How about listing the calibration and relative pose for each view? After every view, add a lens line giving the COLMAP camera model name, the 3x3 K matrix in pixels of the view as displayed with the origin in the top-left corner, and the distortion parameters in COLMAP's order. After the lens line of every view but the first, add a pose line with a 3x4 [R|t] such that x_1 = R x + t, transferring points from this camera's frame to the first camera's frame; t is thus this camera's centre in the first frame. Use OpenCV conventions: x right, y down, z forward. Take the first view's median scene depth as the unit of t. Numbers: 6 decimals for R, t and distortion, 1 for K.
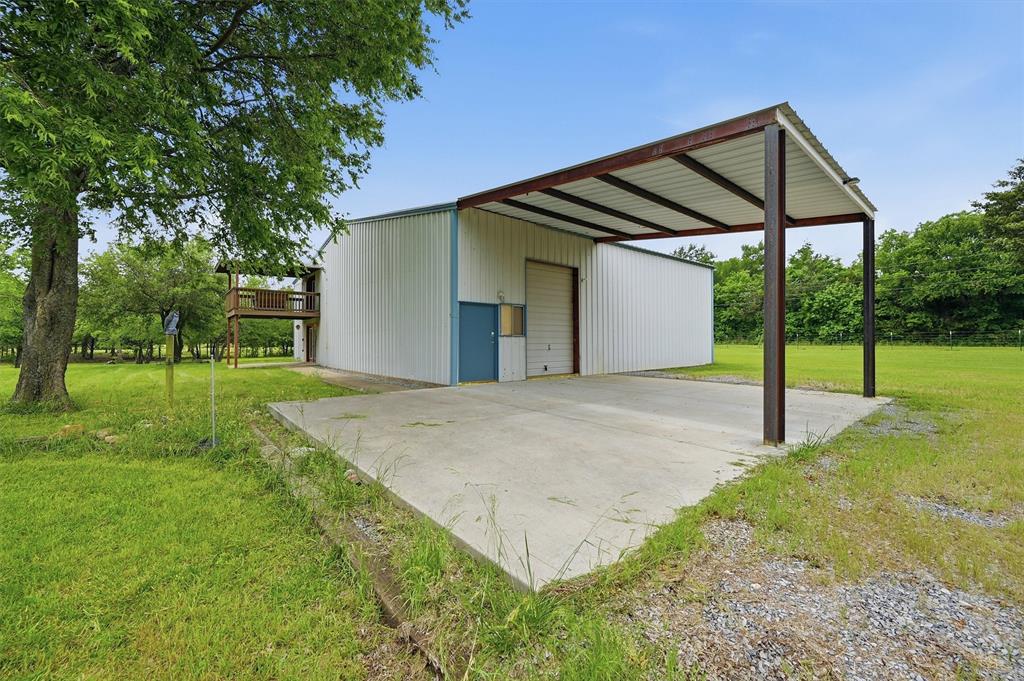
lens RADIAL K [[404.2, 0, 512.0], [0, 404.2, 340.5], [0, 0, 1]] dist [-0.001440, -0.000131]
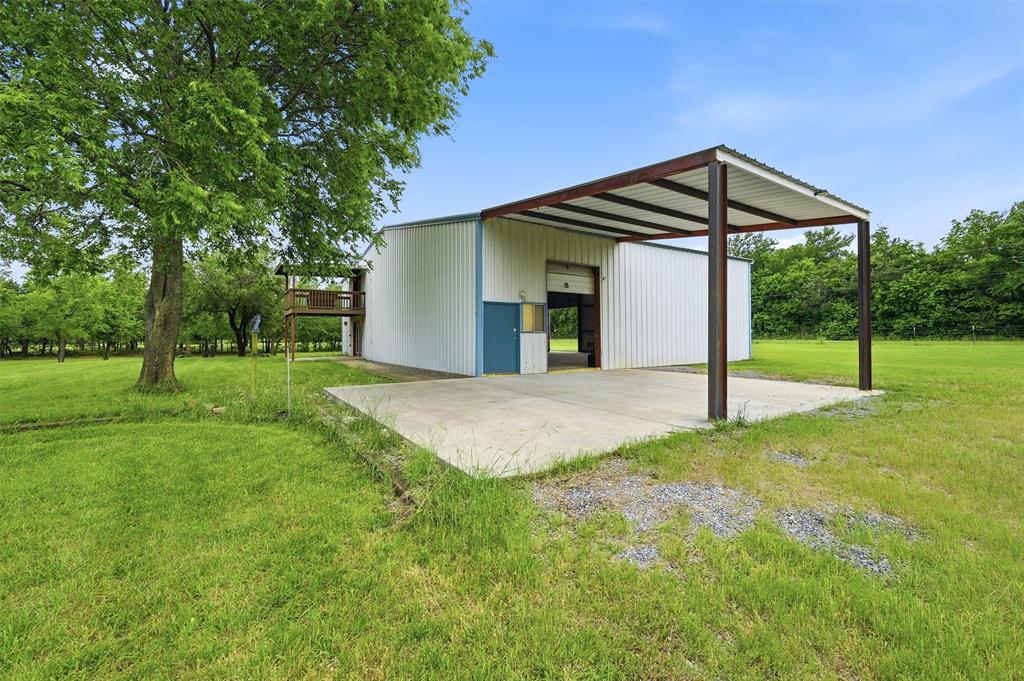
lens RADIAL K [[422.5, 0, 508.1], [0, 422.5, 334.4], [0, 0, 1]] dist [0.000044, -0.000064]
pose [[0.993029, -0.001605, -0.117858, 0.068624], [0.001325, 0.999996, -0.002450, -0.002160], [0.117861, 0.002276, 0.993027, -0.139696]]
